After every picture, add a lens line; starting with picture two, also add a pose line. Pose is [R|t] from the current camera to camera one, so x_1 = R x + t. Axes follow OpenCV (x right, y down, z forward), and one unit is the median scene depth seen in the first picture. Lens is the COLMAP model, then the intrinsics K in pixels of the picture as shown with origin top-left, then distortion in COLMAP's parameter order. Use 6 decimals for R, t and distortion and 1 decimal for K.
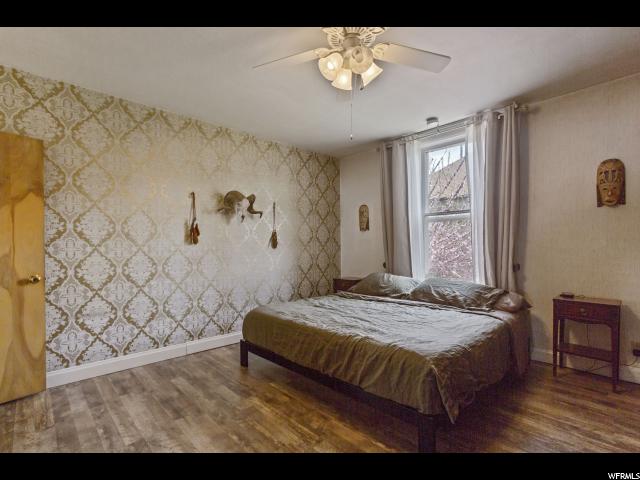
lens RADIAL K [[289.6, 0, 310.2], [0, 289.6, 252.6], [0, 0, 1]] dist [0.000066, 0.000064]
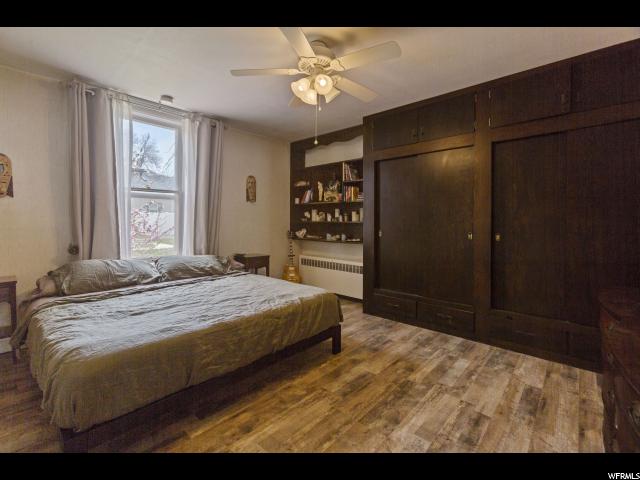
lens RADIAL K [[291.0, 0, 300.9], [0, 291.0, 223.5], [0, 0, 1]] dist [0.001202, 0.005693]
pose [[-0.025571, 0.002524, 0.999670, -0.631329], [0.013173, 0.999911, -0.002188, -0.017013], [-0.999586, 0.013113, -0.025602, 0.603819]]
